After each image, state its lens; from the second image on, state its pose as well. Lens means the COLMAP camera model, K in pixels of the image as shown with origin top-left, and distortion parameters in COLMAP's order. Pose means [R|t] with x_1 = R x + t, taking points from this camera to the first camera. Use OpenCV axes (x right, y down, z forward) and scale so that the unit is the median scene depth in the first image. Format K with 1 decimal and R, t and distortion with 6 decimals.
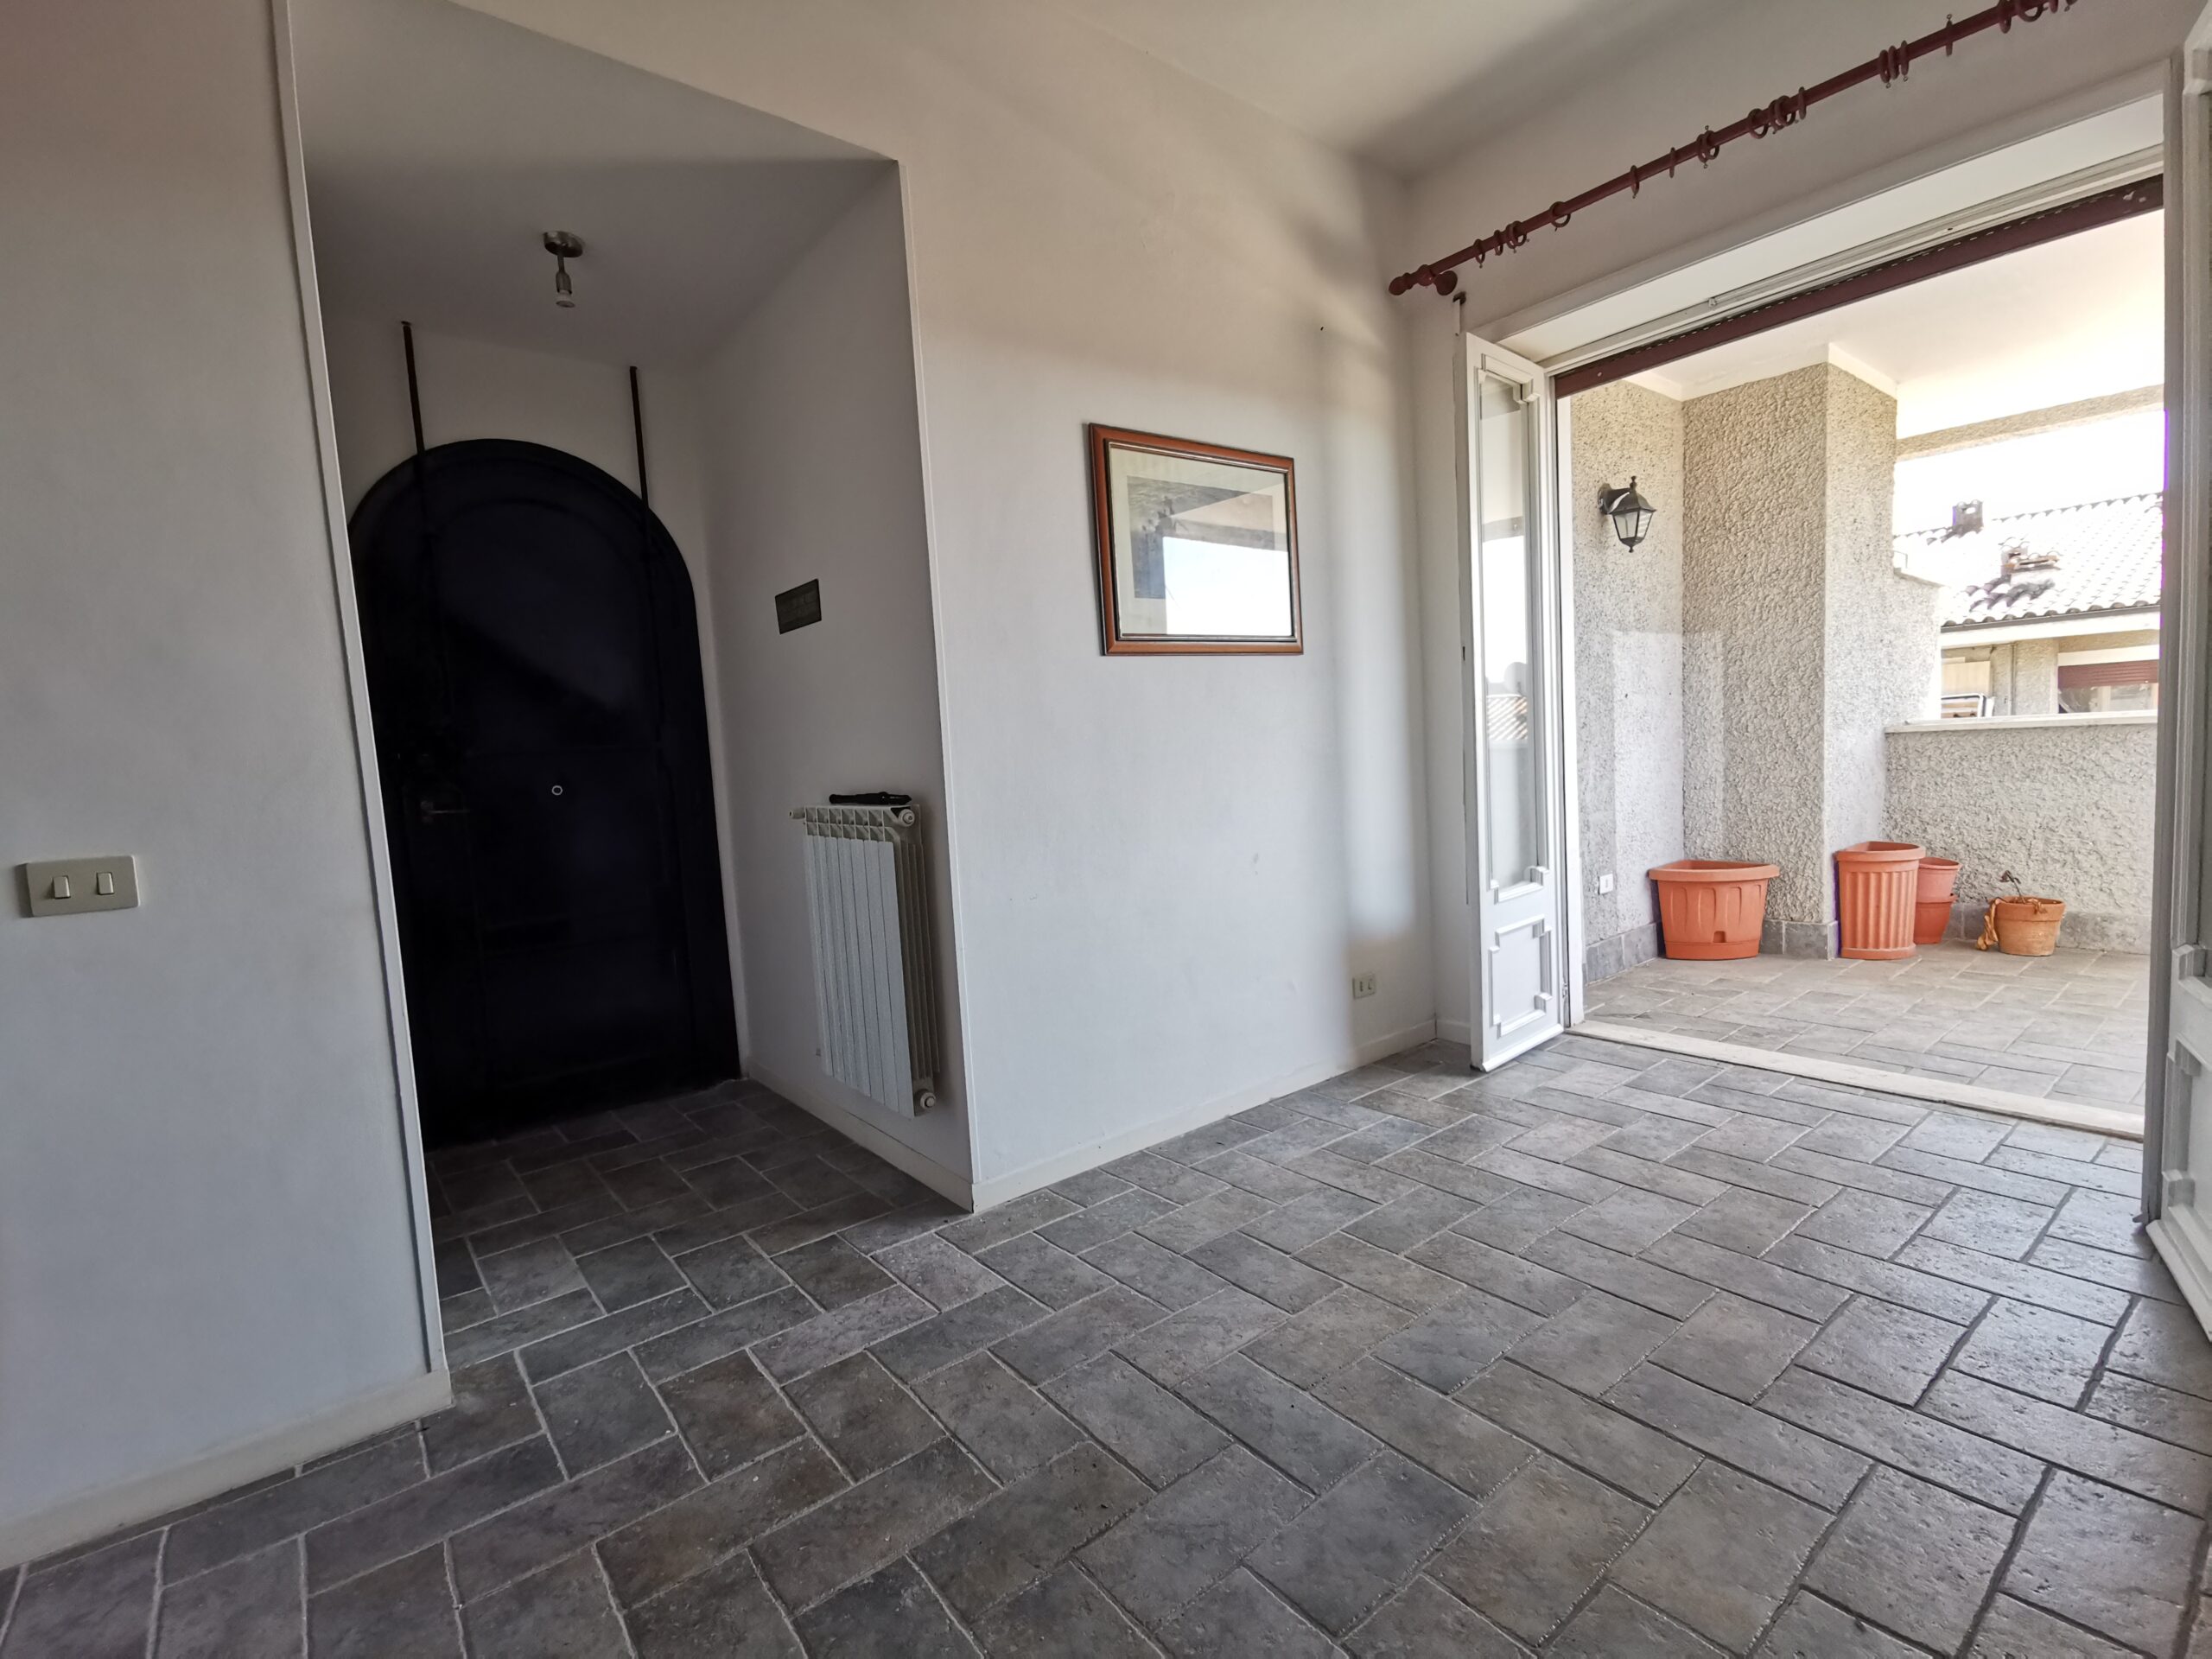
lens RADIAL K [[995.1, 0, 1096.9], [0, 995.1, 828.9], [0, 0, 1]] dist [0.040771, -0.024079]
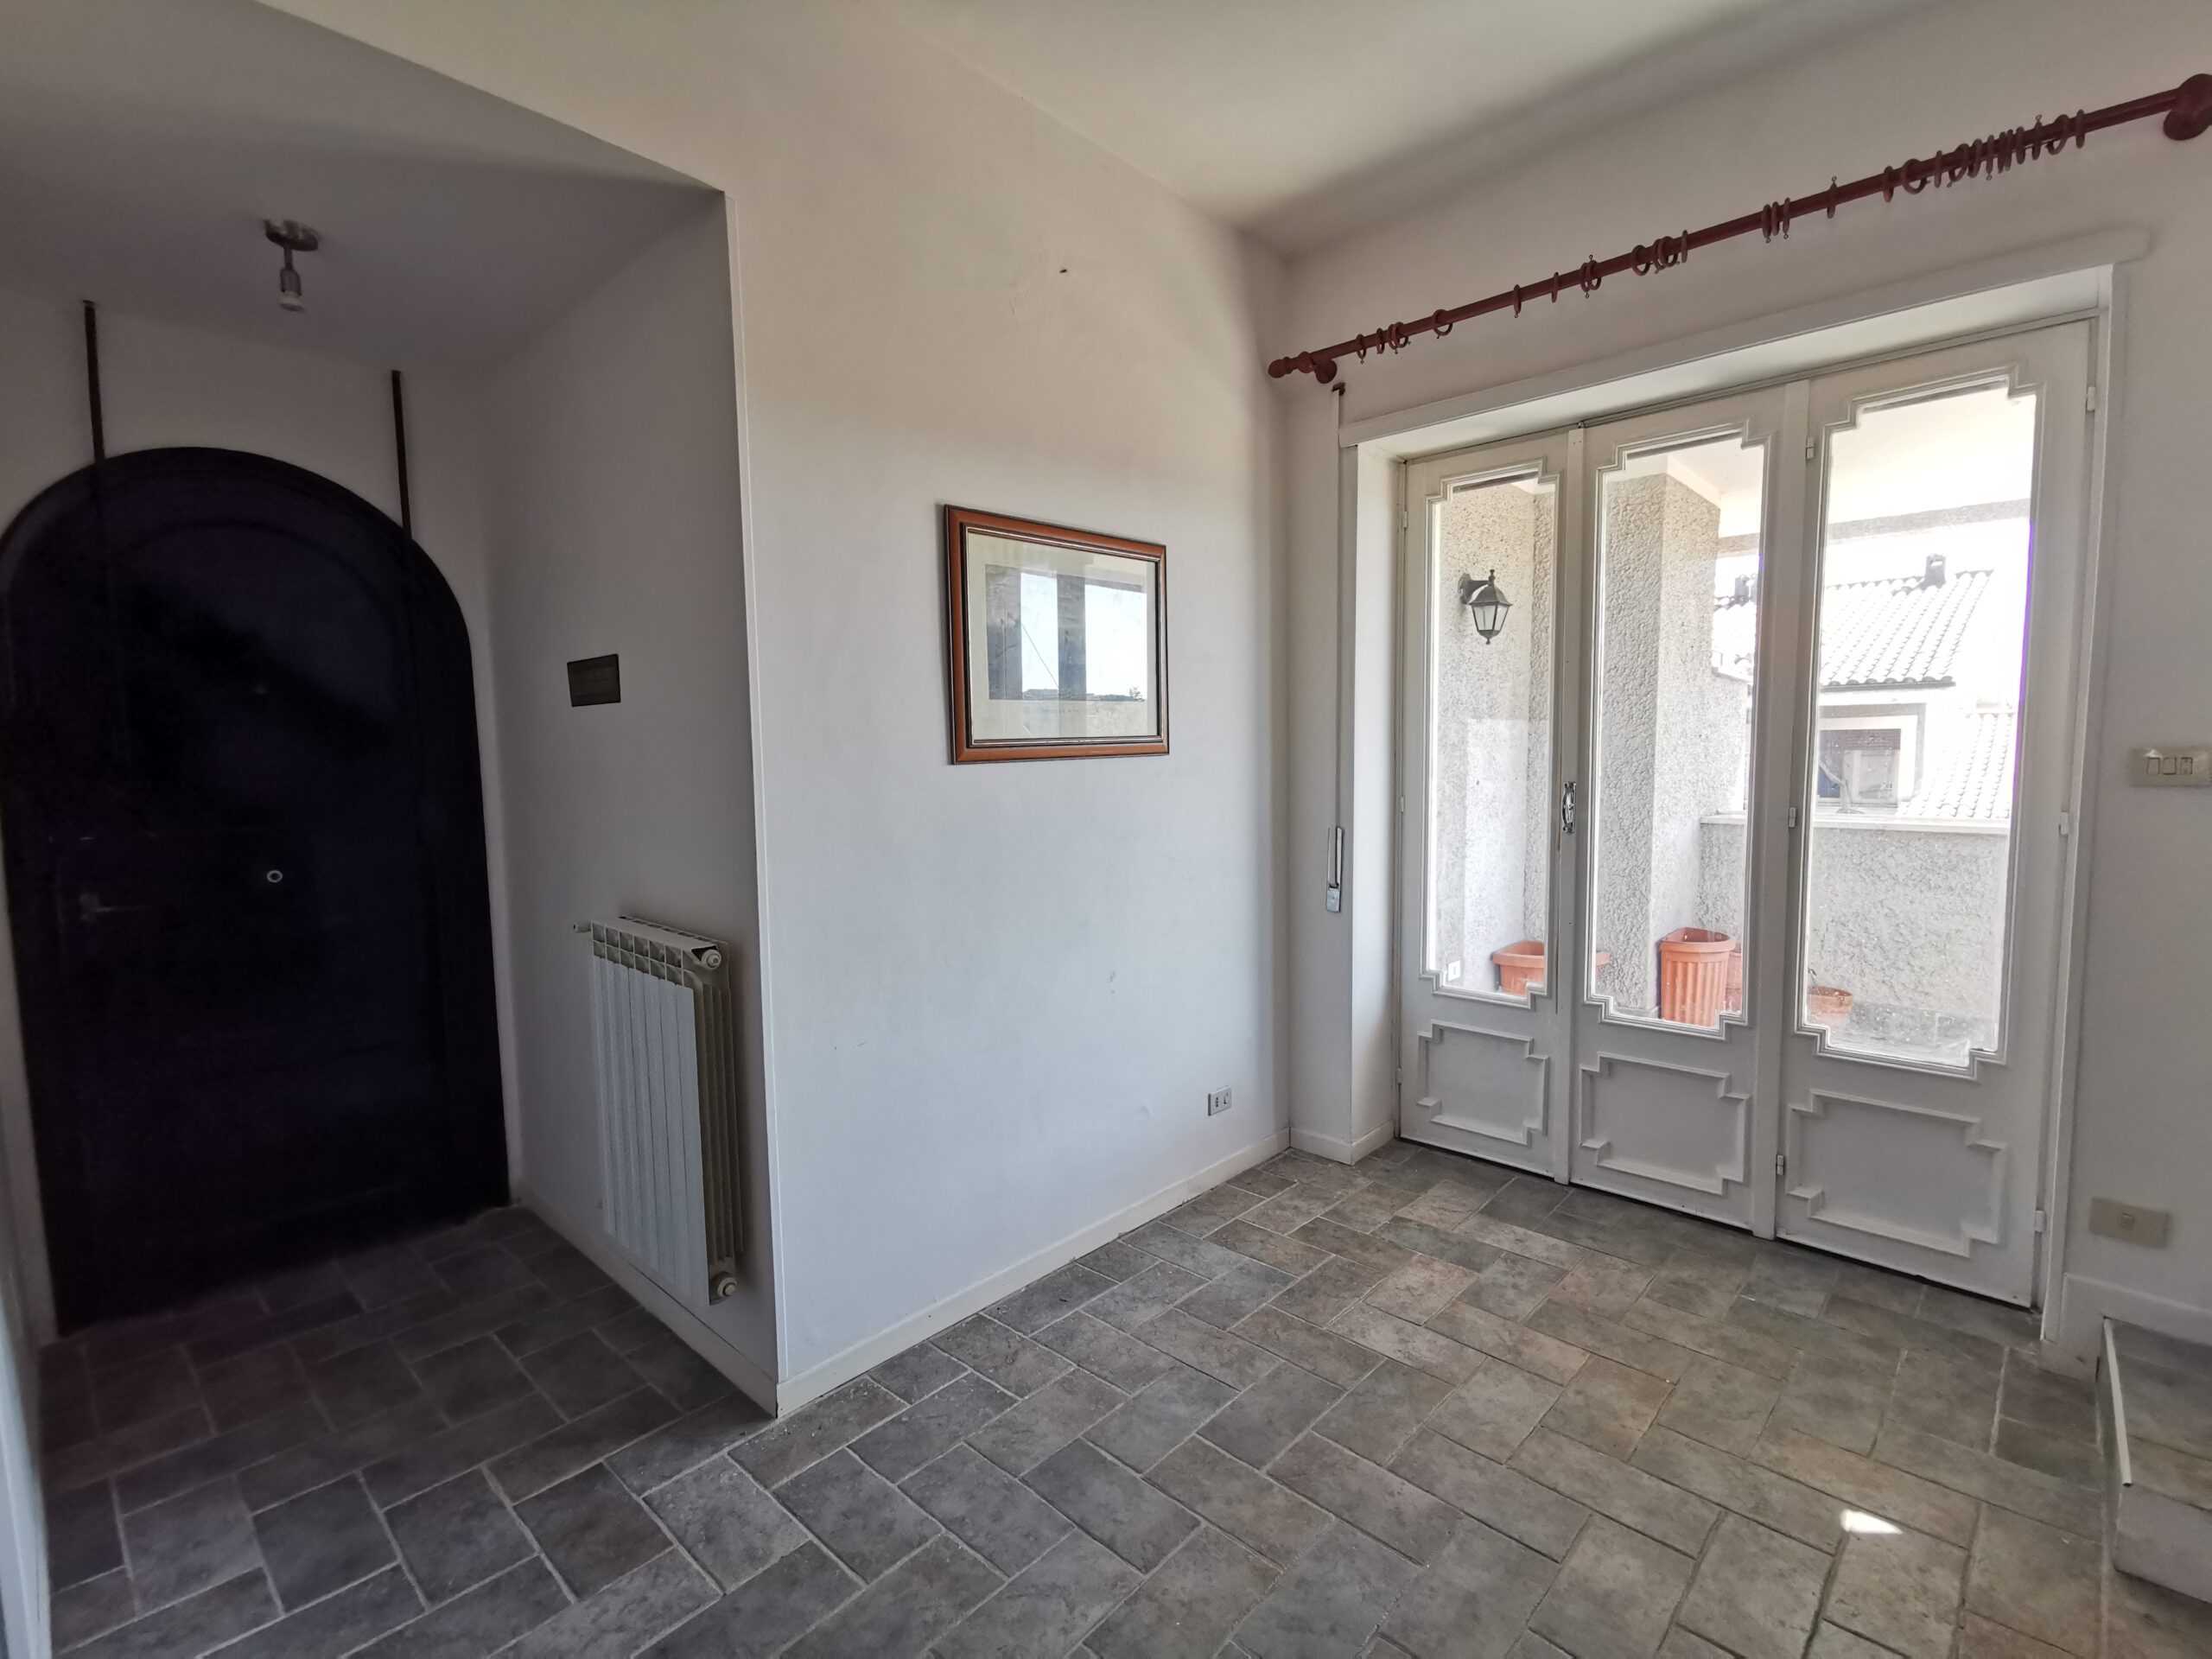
lens RADIAL K [[1014.0, 0, 1094.1], [0, 1014.0, 831.3], [0, 0, 1]] dist [0.004051, 0.000309]
pose [[0.988349, 0.032100, 0.148779, -0.000527], [-0.031413, 0.999482, -0.006971, -0.114537], [-0.148925, 0.002217, 0.988846, 0.100153]]
